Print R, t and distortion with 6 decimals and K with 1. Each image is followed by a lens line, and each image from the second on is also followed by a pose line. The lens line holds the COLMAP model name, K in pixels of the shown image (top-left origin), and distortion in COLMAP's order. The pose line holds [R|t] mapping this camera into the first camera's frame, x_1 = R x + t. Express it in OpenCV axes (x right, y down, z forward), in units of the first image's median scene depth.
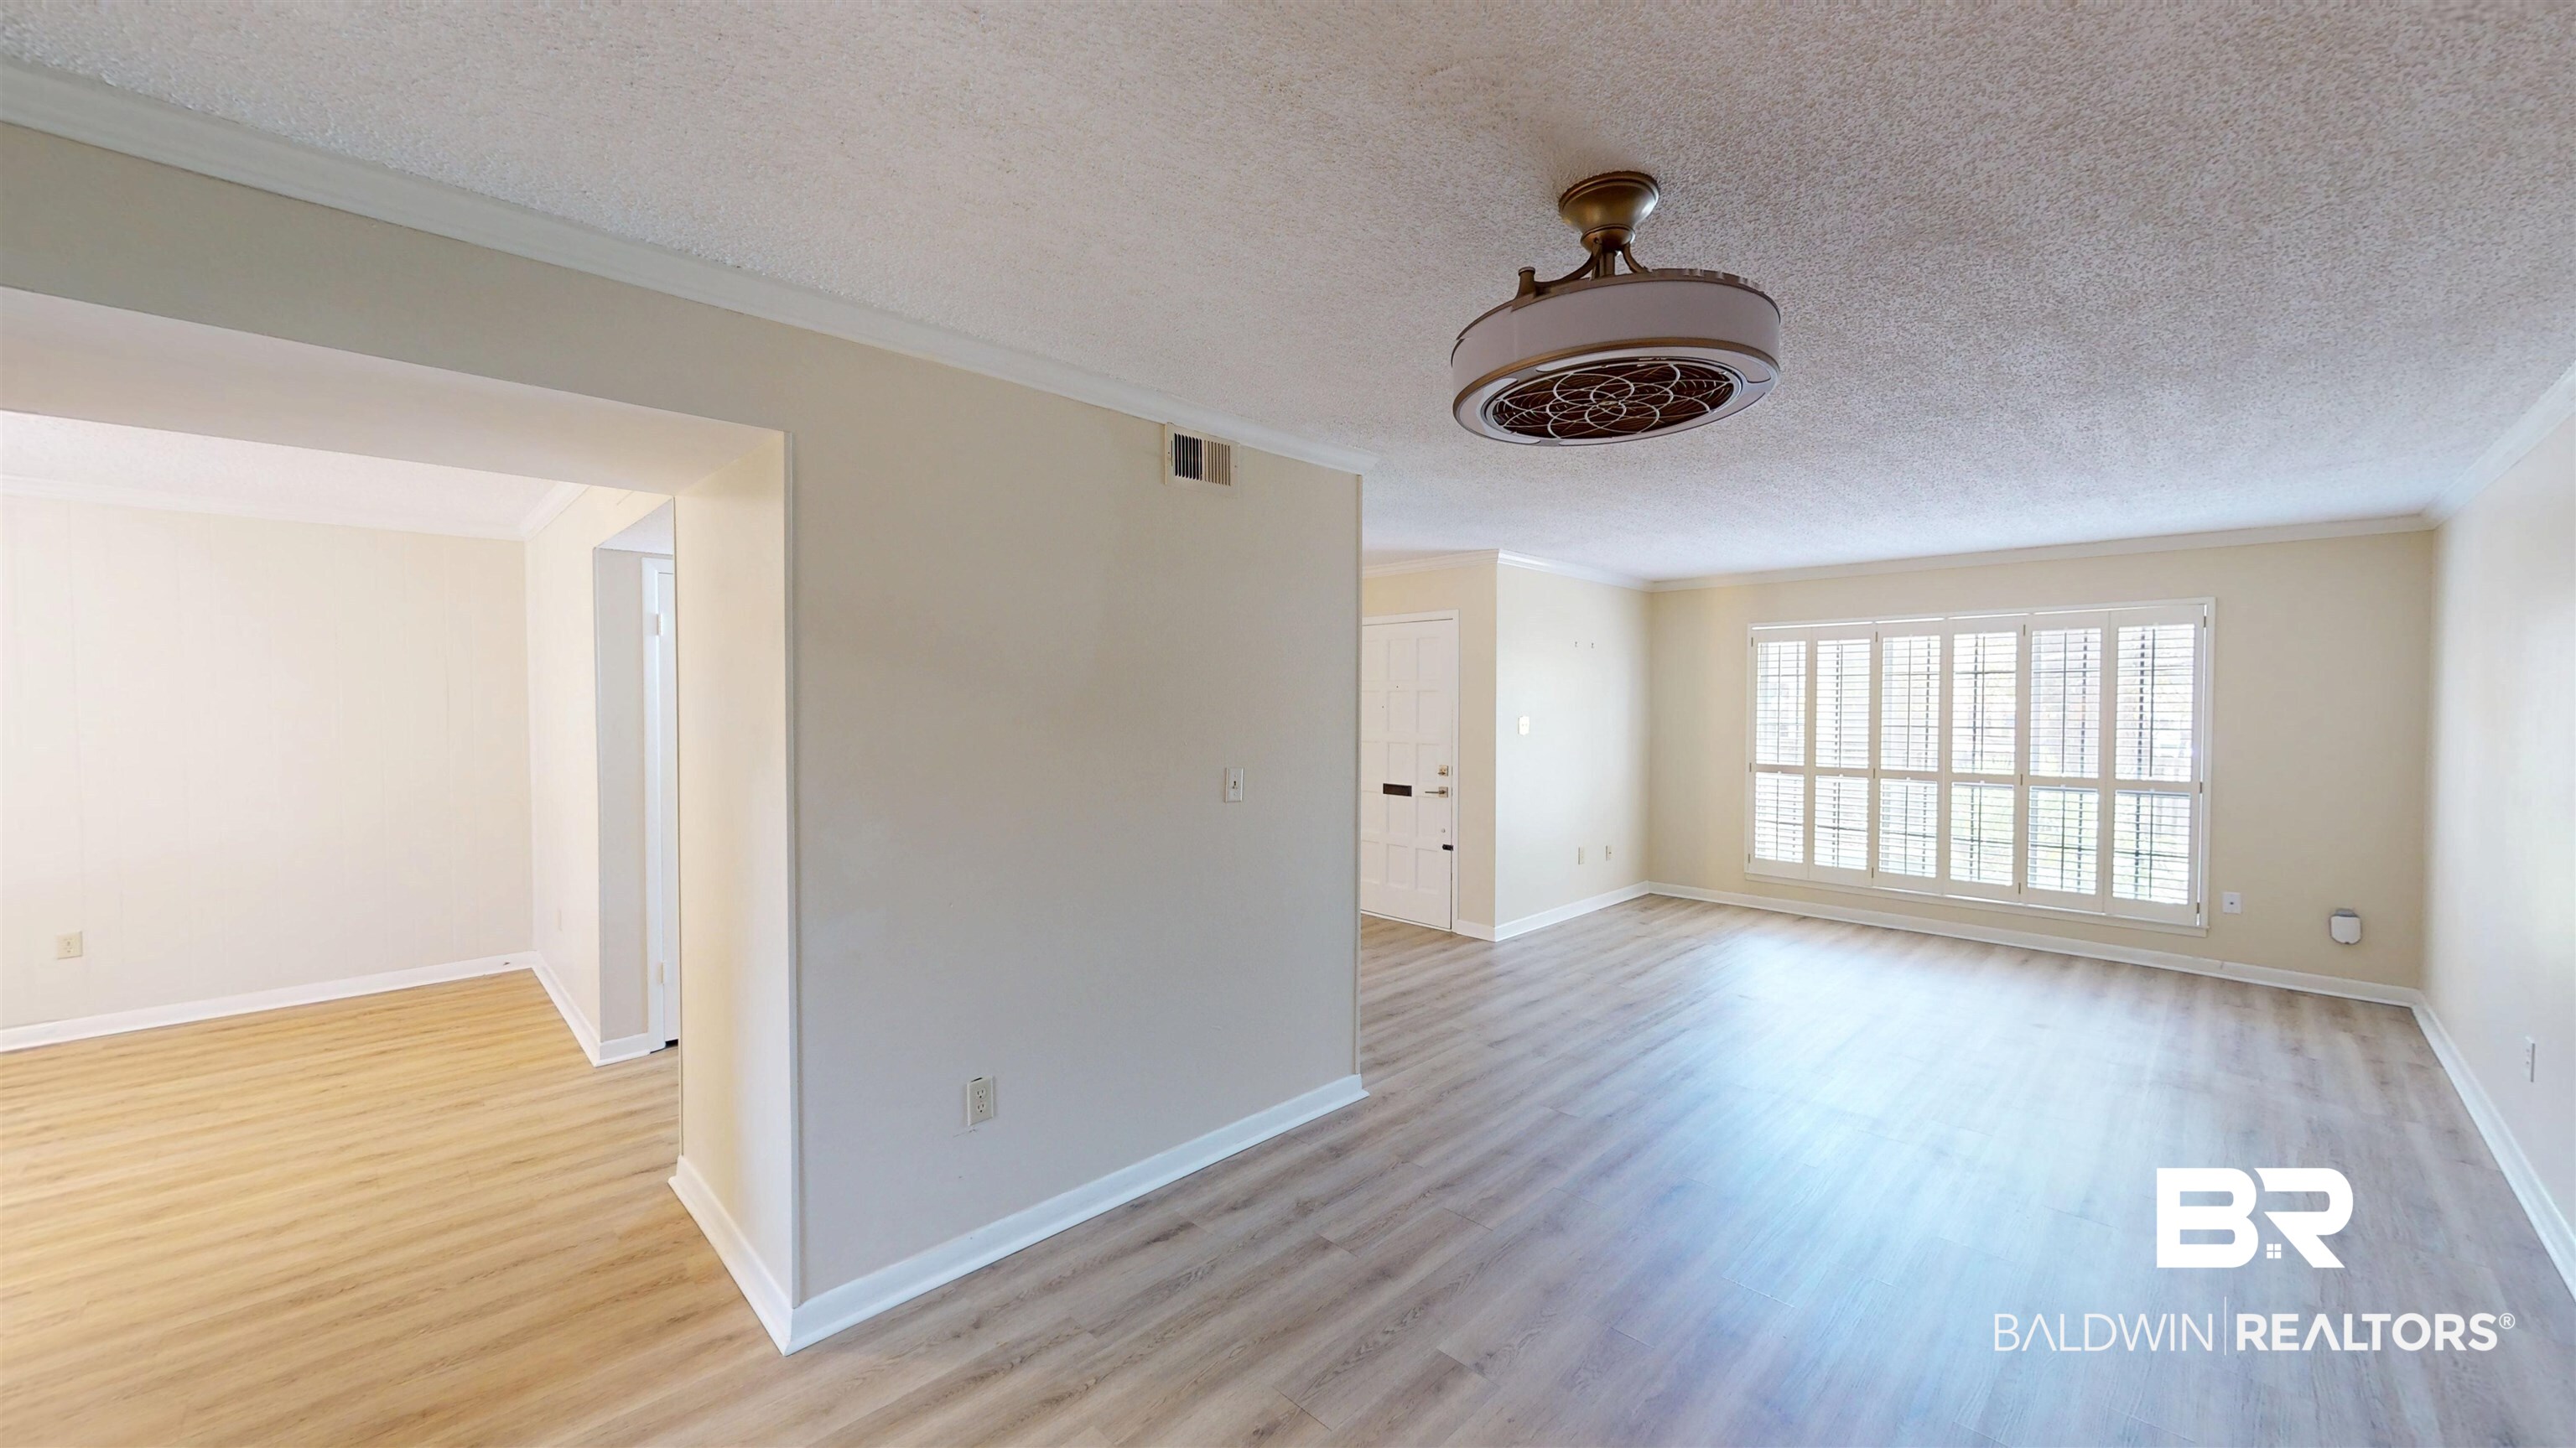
lens RADIAL K [[942.5, 0, 1289.3], [0, 942.5, 718.4], [0, 0, 1]] dist [0.001163, 0.000033]
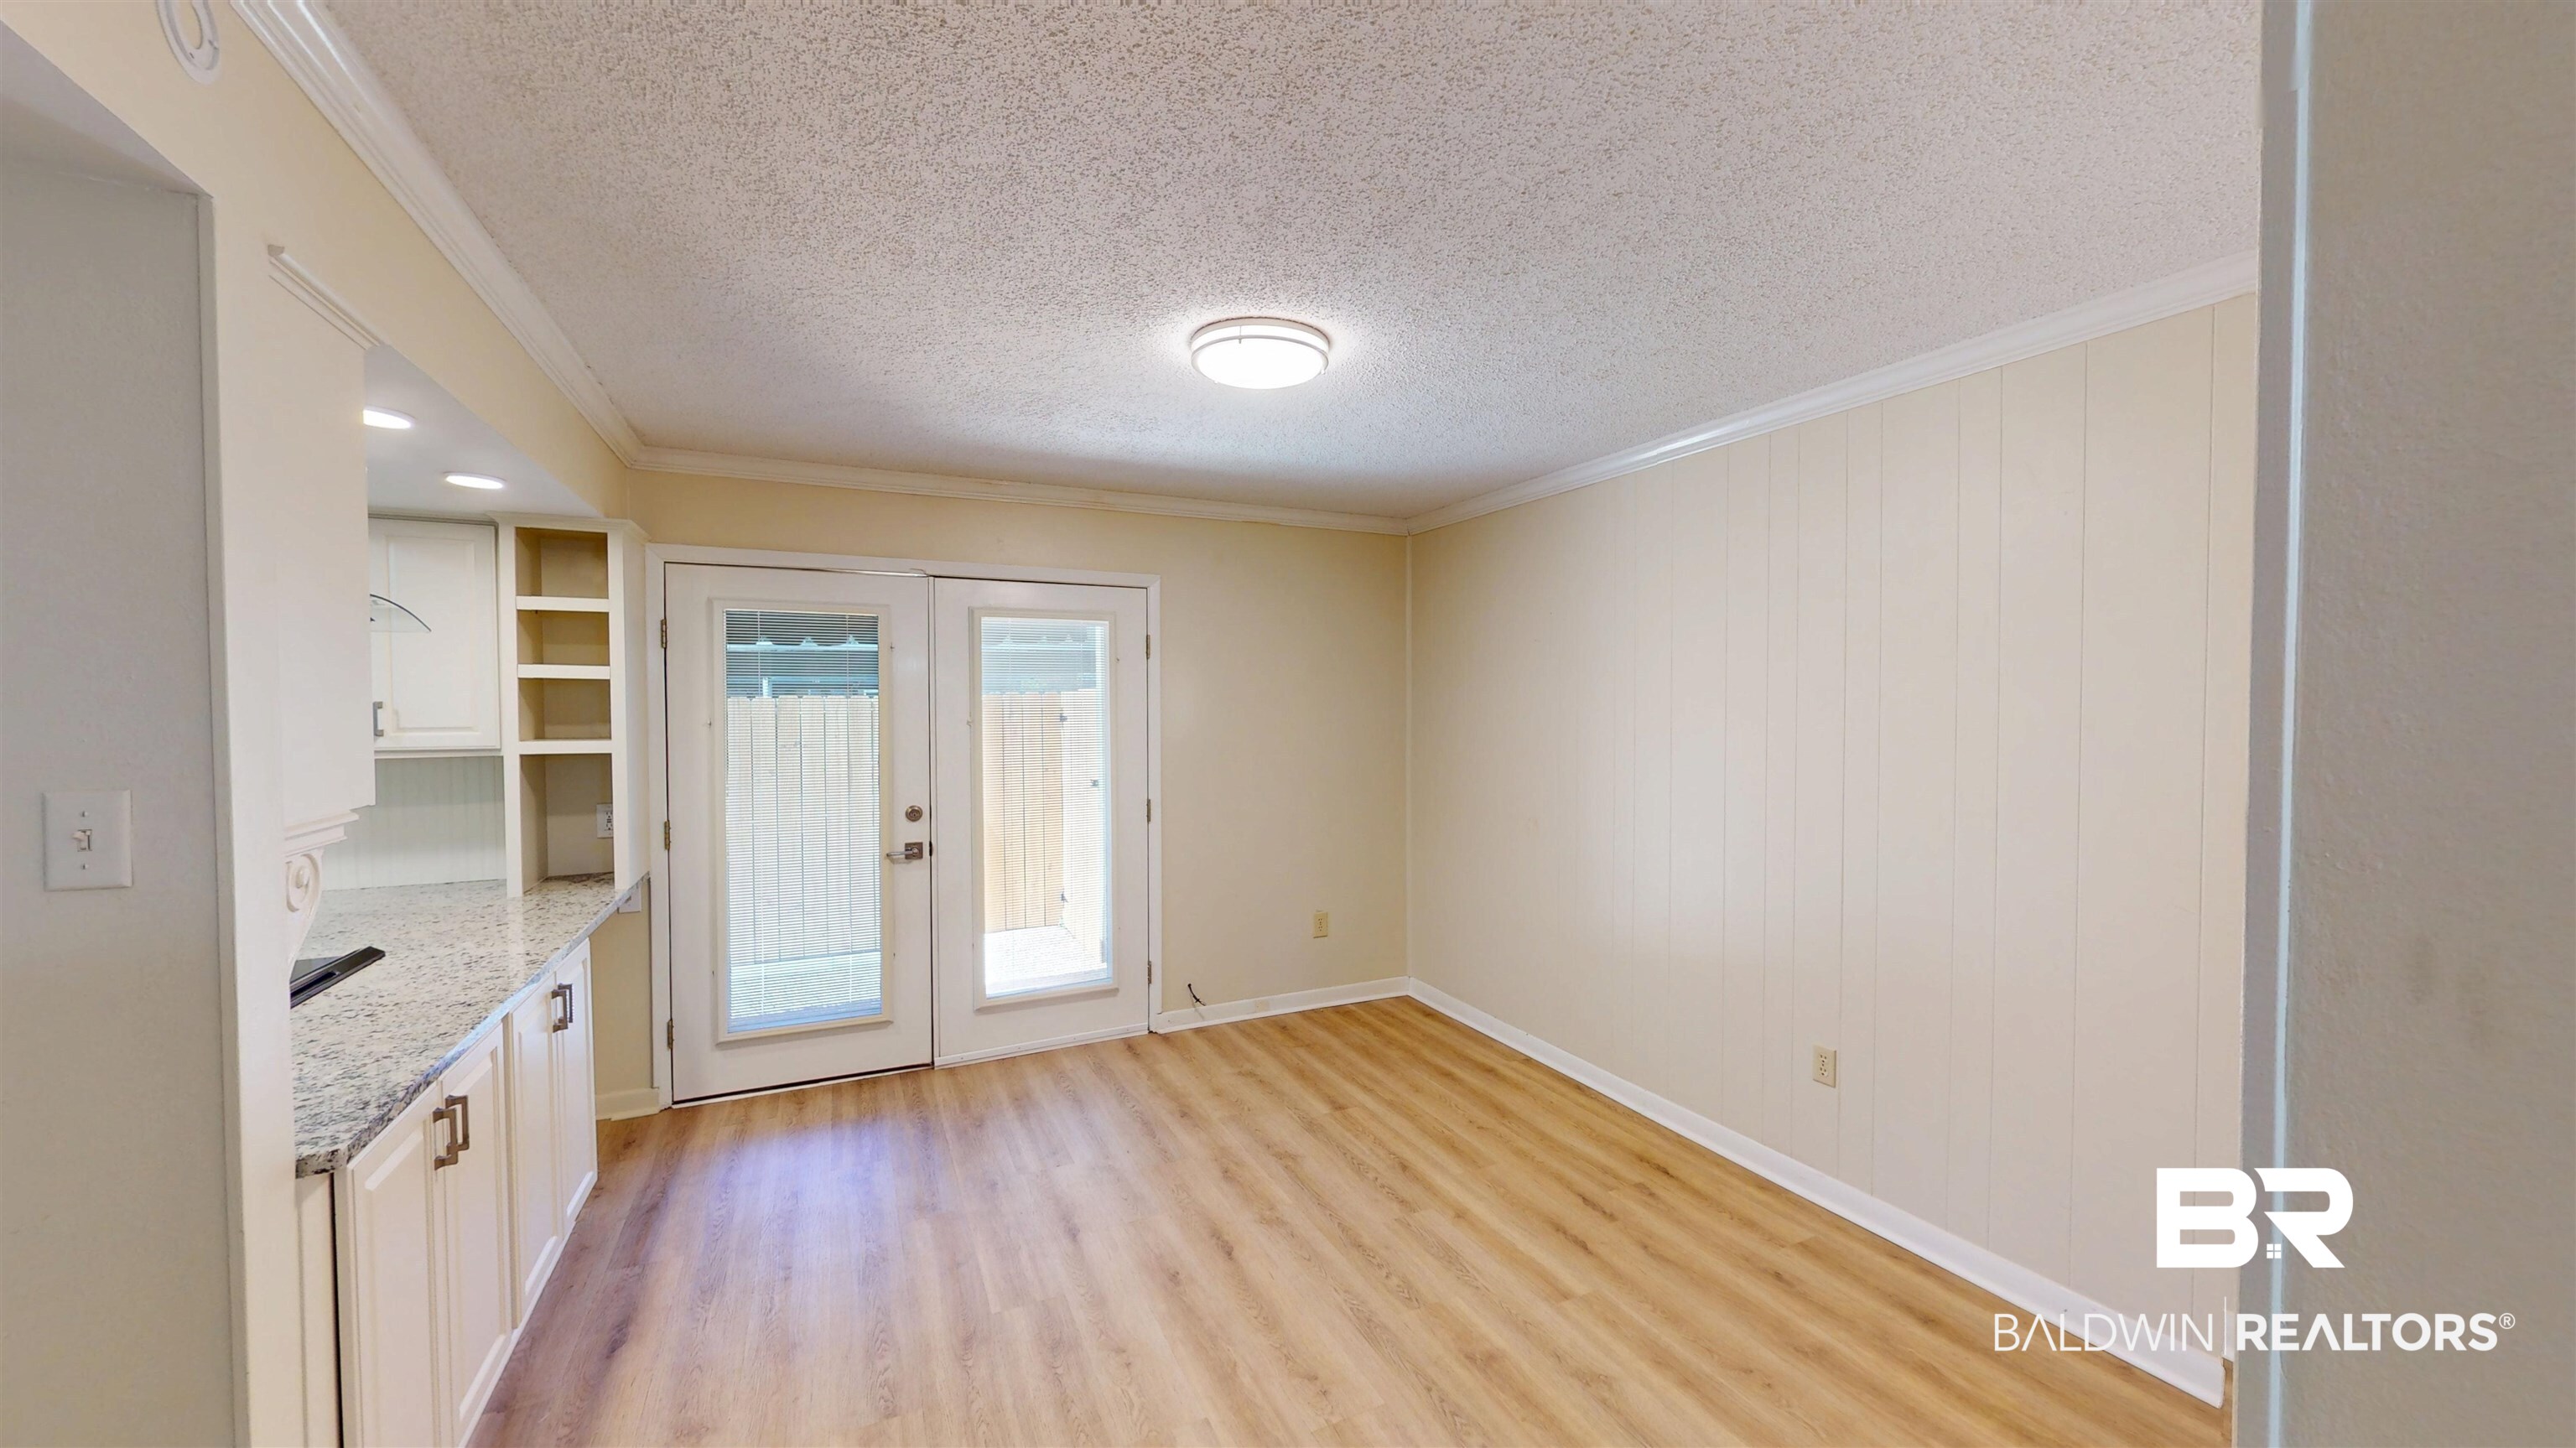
lens RADIAL K [[944.7, 0, 1286.8], [0, 944.7, 721.2], [0, 0, 1]] dist [-0.001049, 0.000499]
pose [[-0.330205, 0.017936, -0.943739, -0.504811], [-0.020984, 0.999433, 0.026337, -0.016473], [0.943676, 0.028500, -0.329641, 0.819916]]
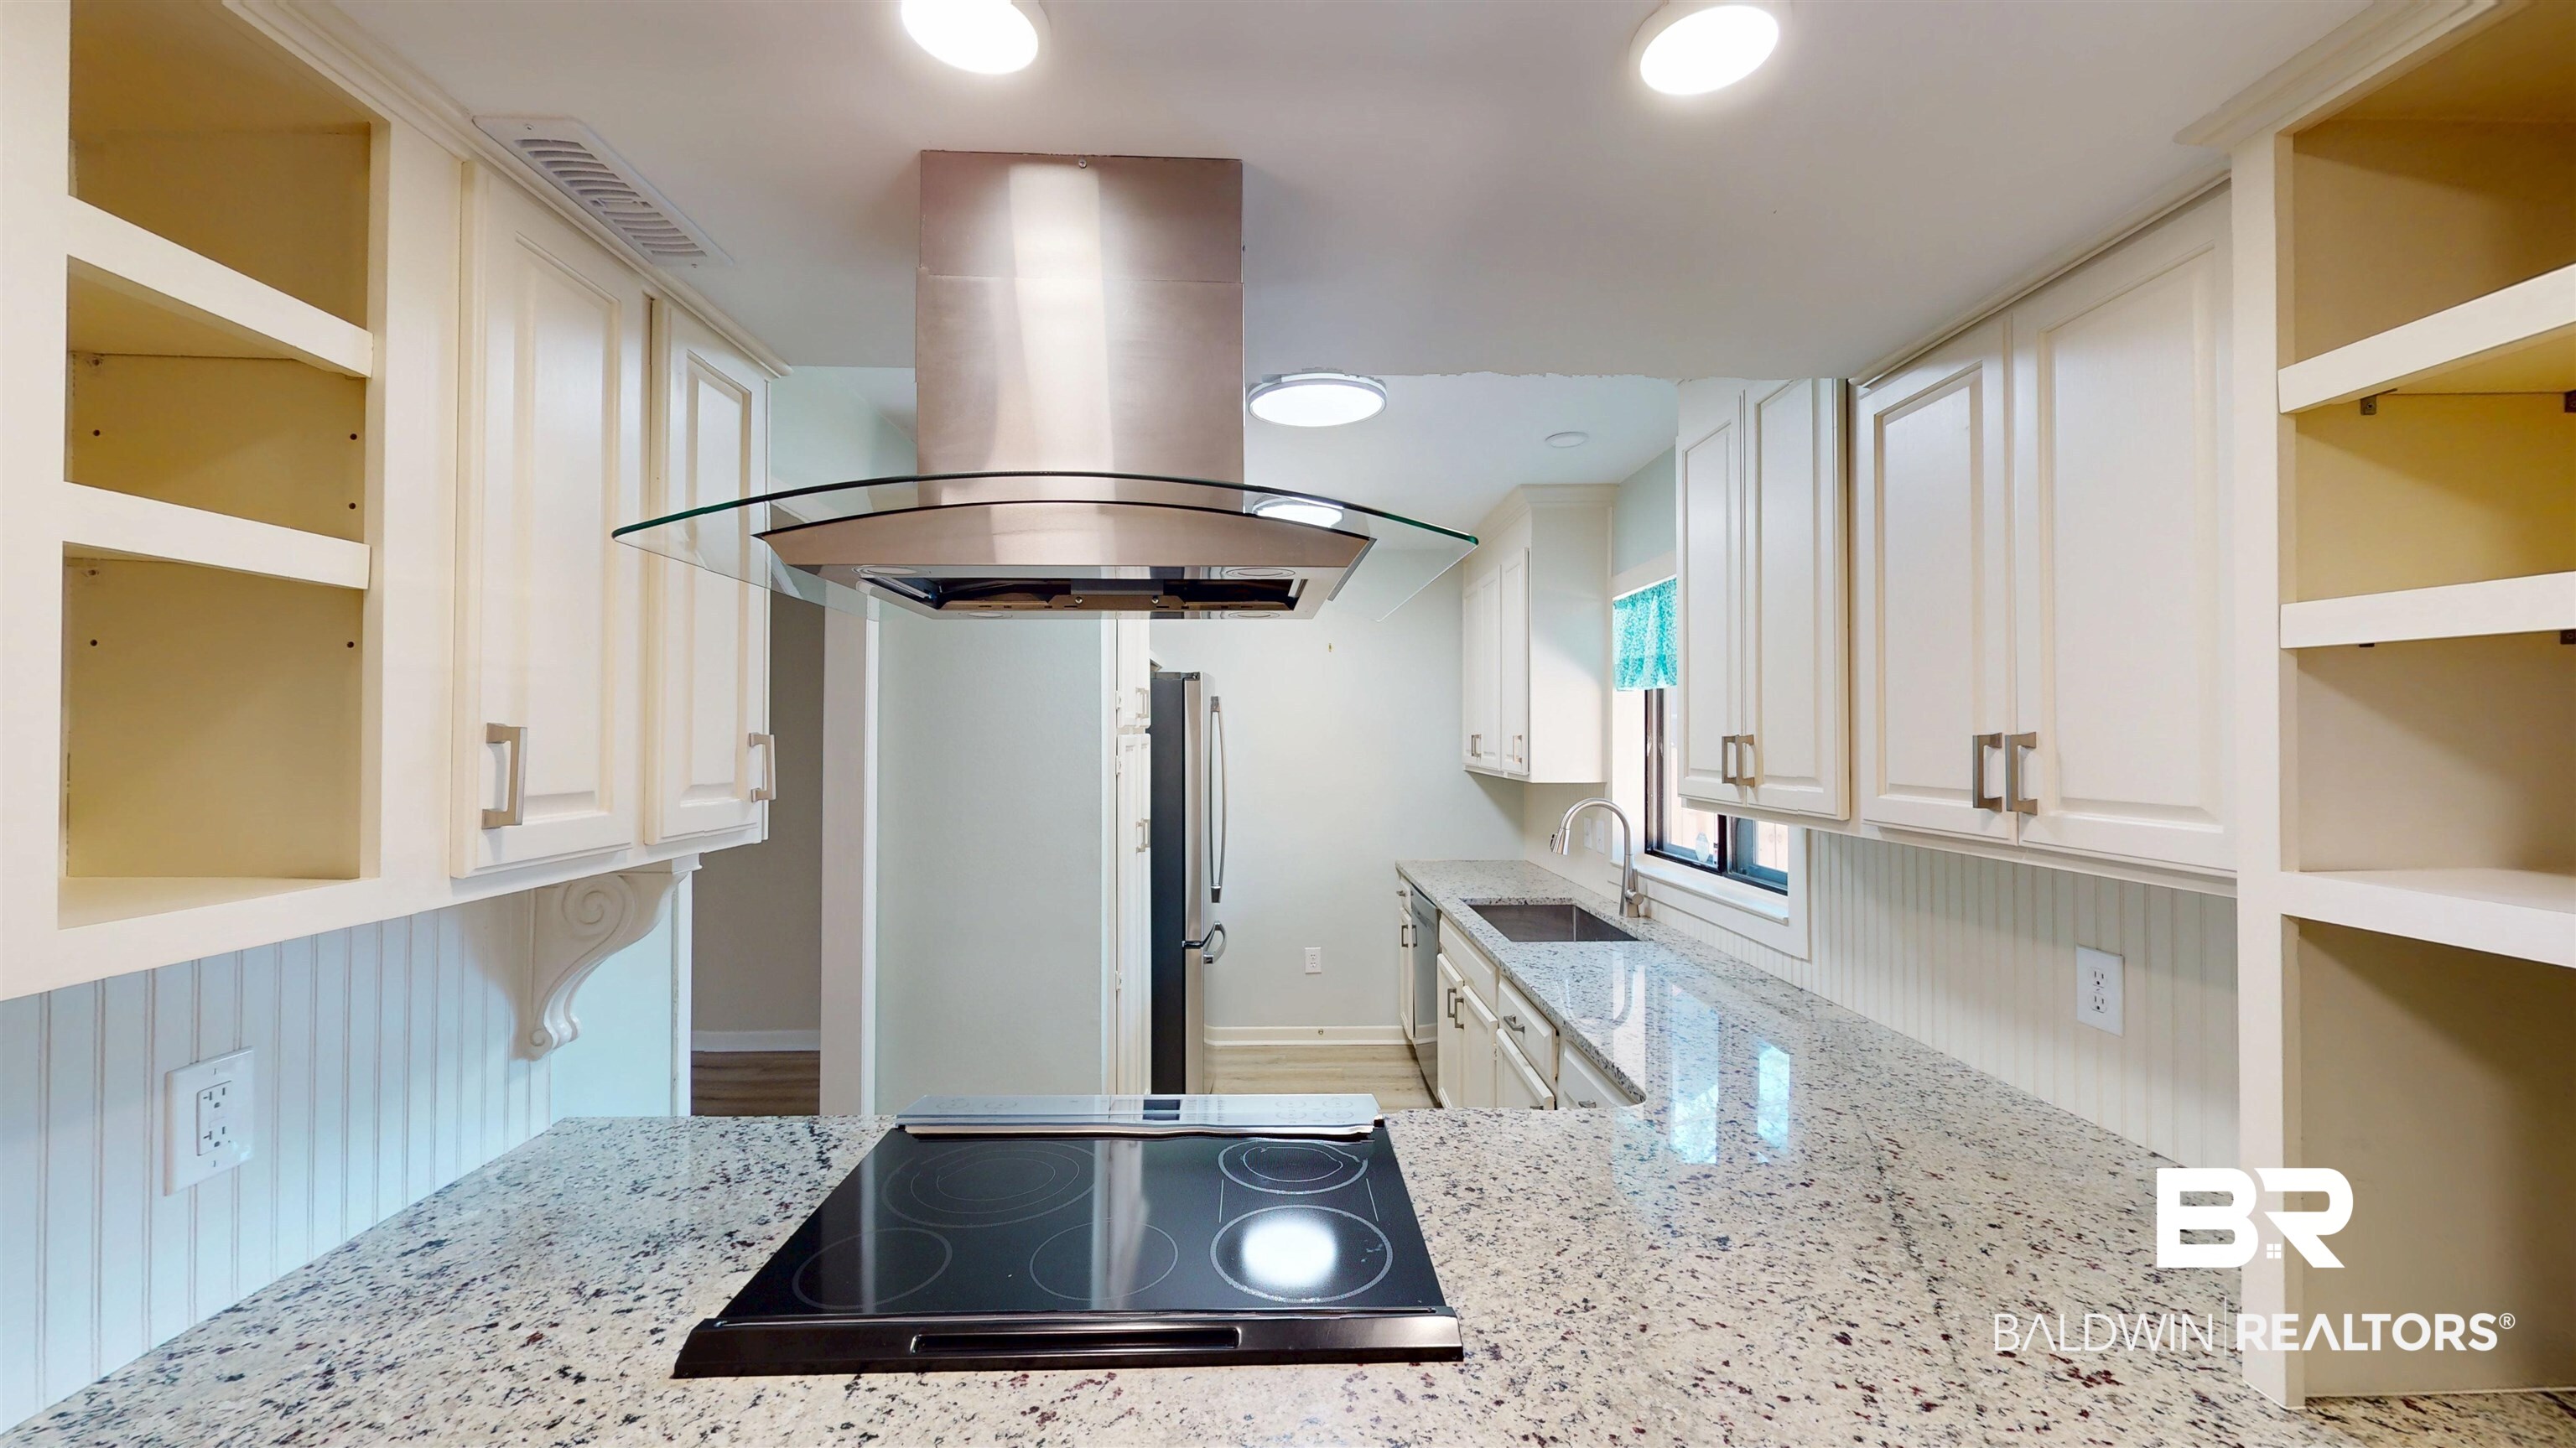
lens RADIAL K [[944.7, 0, 1292.4], [0, 944.7, 727.4], [0, 0, 1]] dist [-0.001049, 0.000499]
pose [[-0.732035, 0.002103, 0.681264, -0.955590], [0.012712, 0.999863, 0.010573, -0.006548], [-0.681148, 0.016400, -0.731962, 0.349936]]
